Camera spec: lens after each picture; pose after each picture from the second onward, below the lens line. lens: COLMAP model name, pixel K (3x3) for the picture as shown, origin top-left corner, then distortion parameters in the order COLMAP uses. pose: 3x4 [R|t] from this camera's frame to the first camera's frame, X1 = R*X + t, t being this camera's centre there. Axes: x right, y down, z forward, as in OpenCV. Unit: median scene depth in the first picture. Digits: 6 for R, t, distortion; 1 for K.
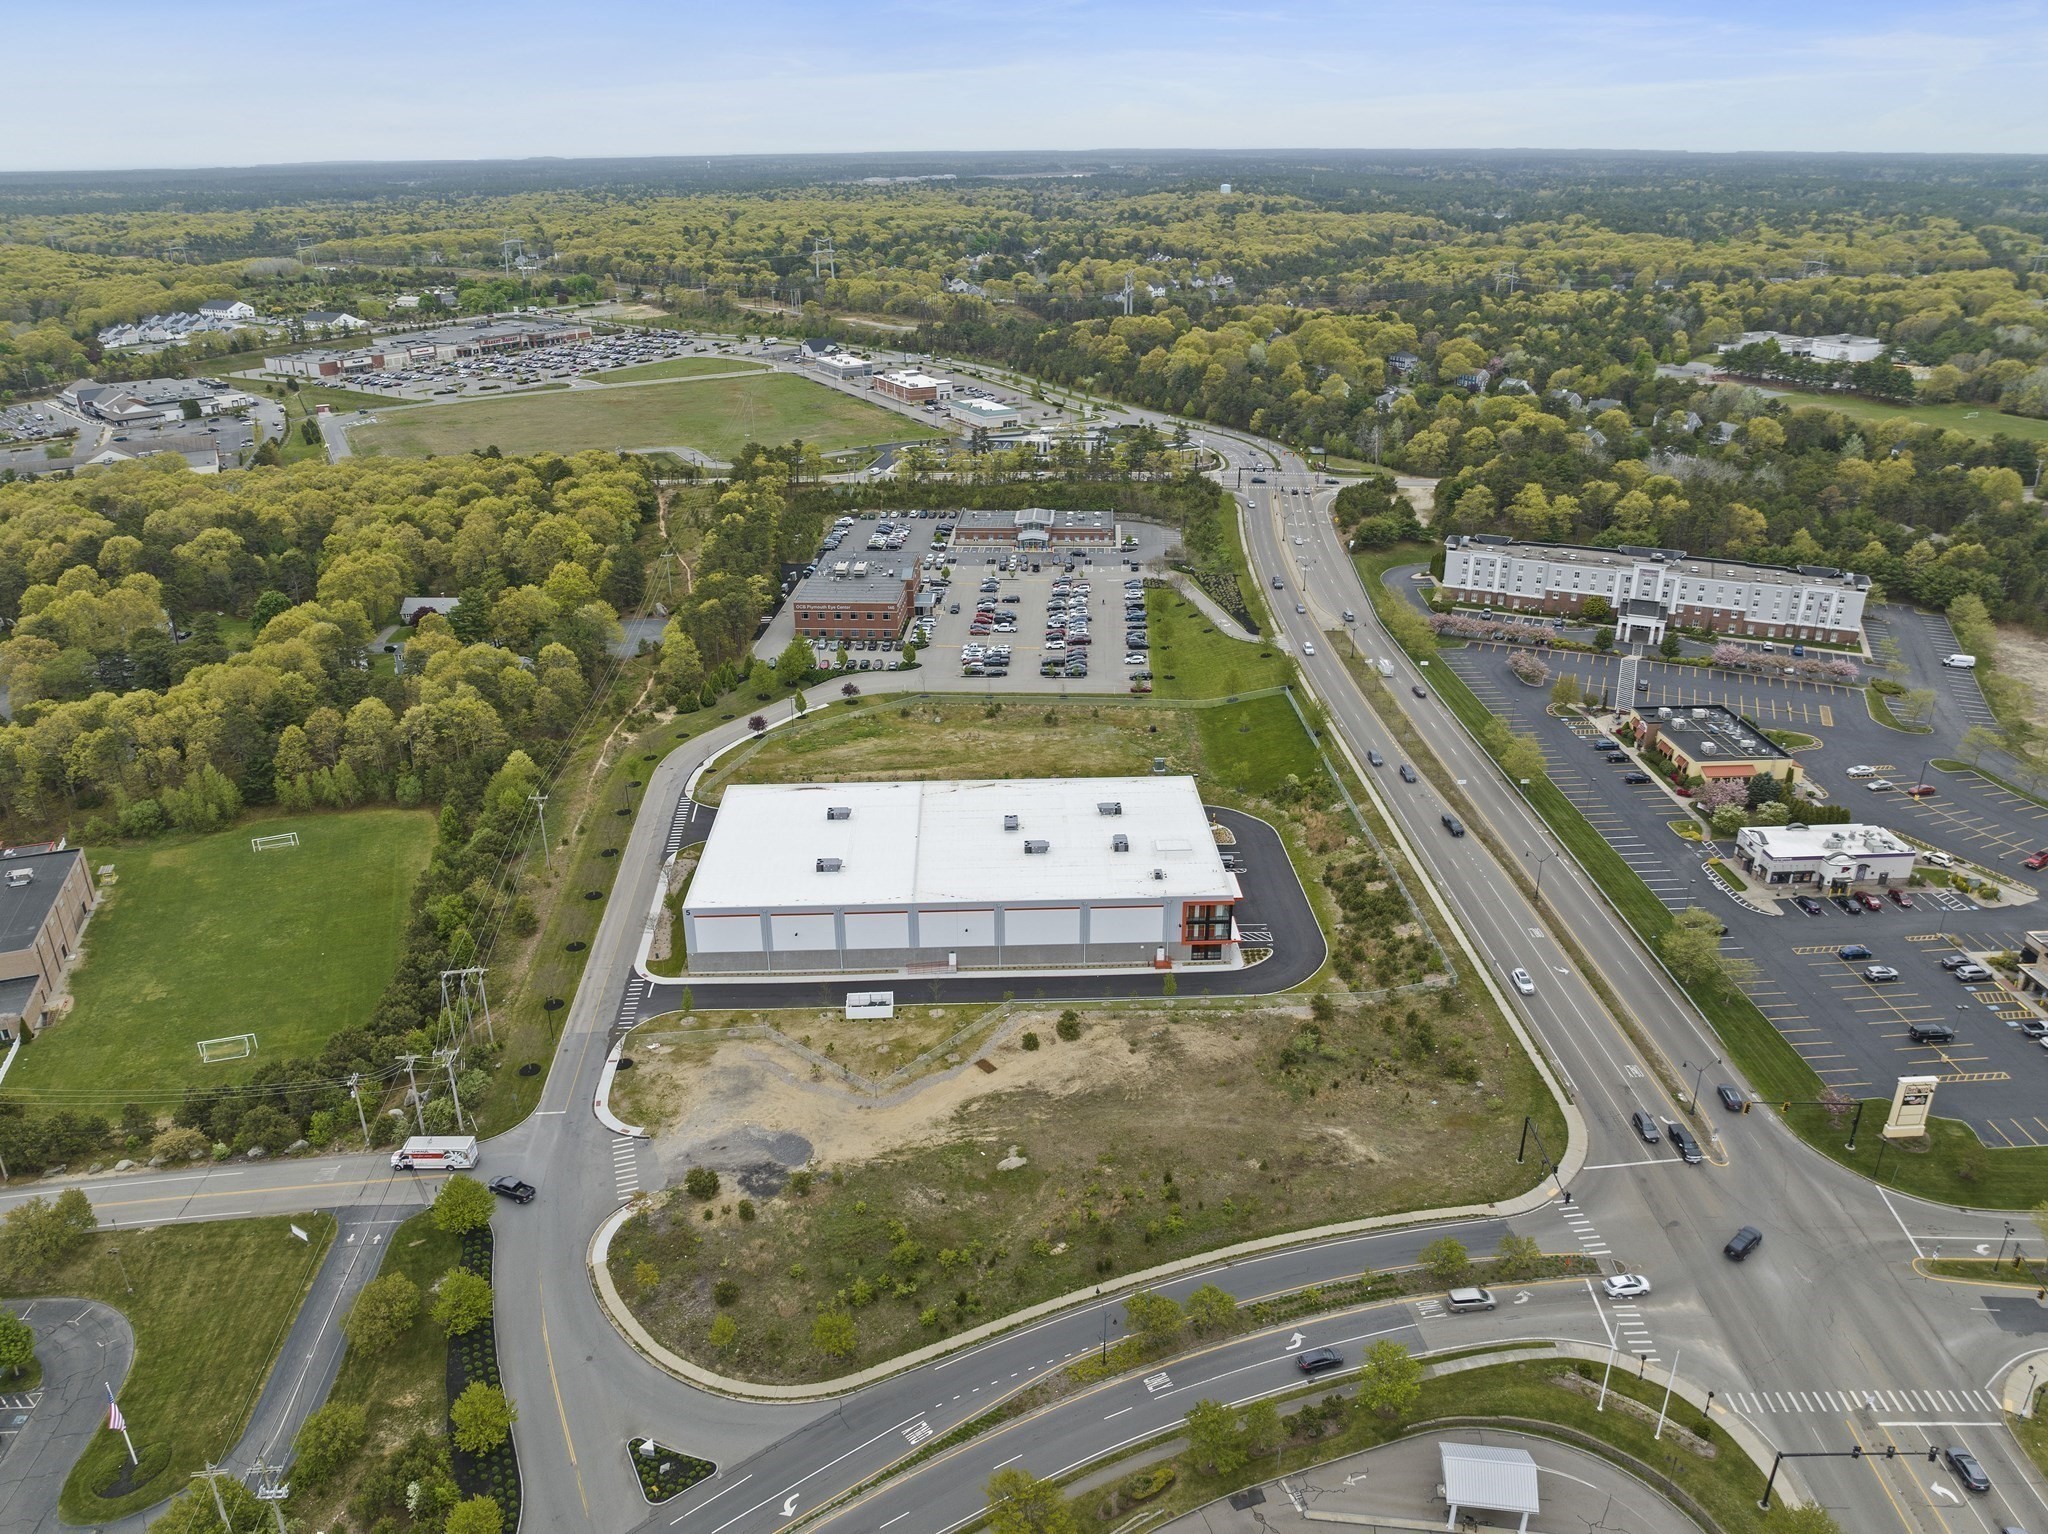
lens RADIAL K [[1466.2, 0, 1032.0], [0, 1466.2, 767.7], [0, 0, 1]] dist [-0.032473, -0.005779]
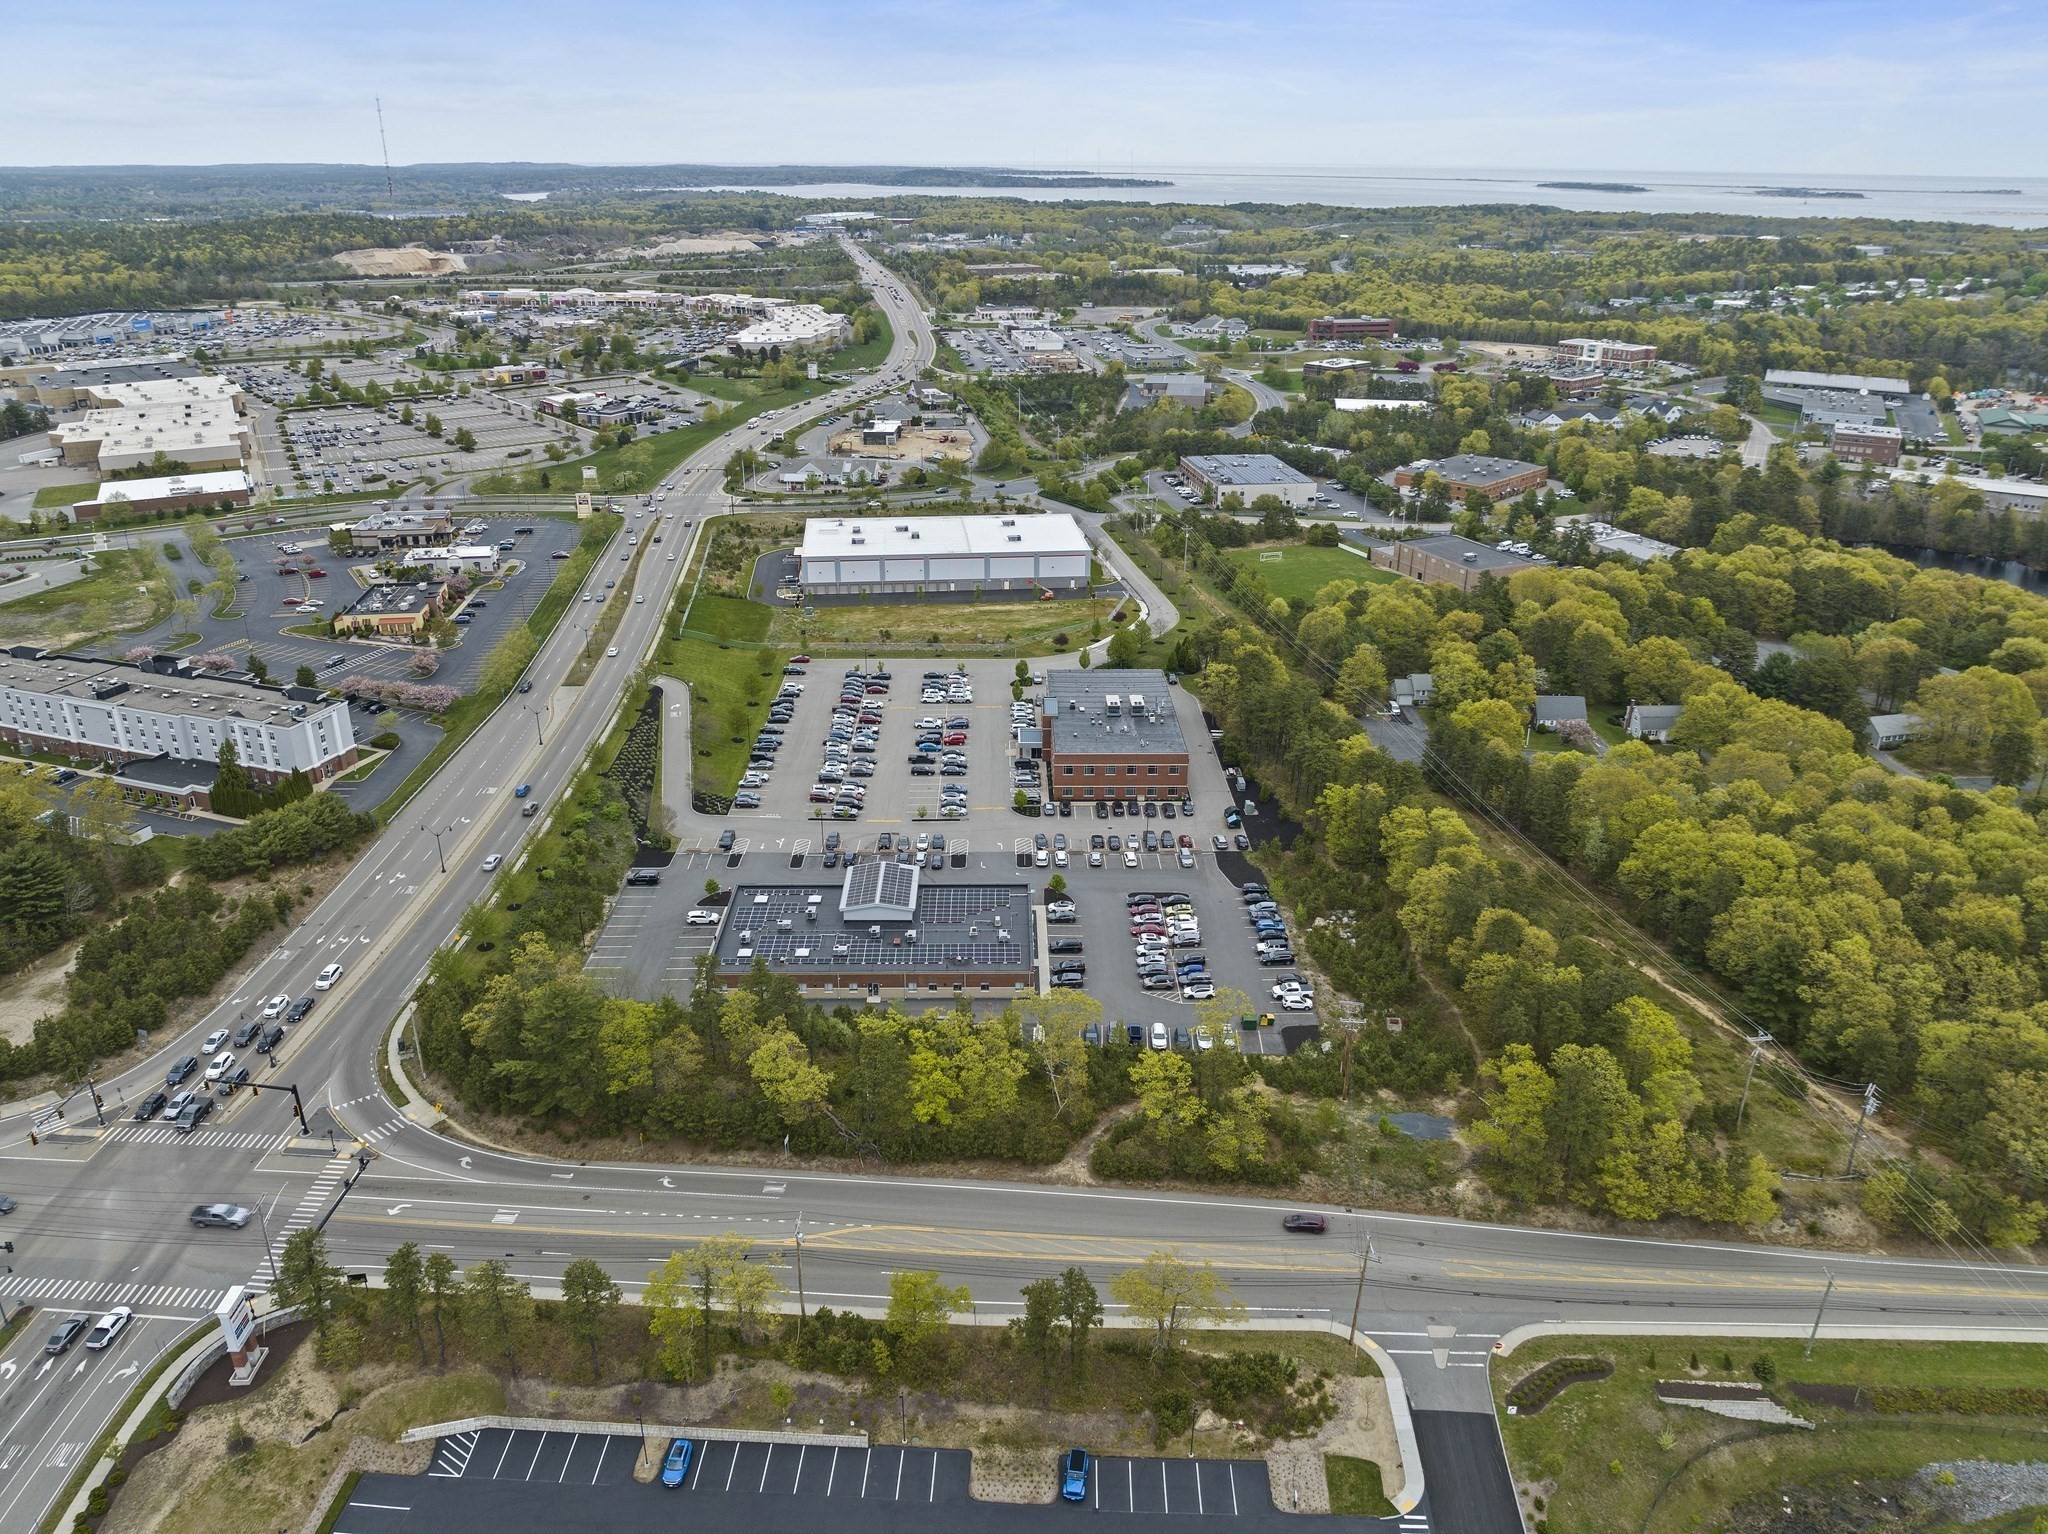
lens RADIAL K [[1450.9, 0, 1027.7], [0, 1450.9, 764.1], [0, 0, 1]] dist [-0.040122, 0.004961]
pose [[-0.997856, 0.027221, -0.059510, -0.026691], [-0.024226, 0.691109, 0.722345, -0.739820], [0.060791, 0.722238, -0.688968, 1.711970]]
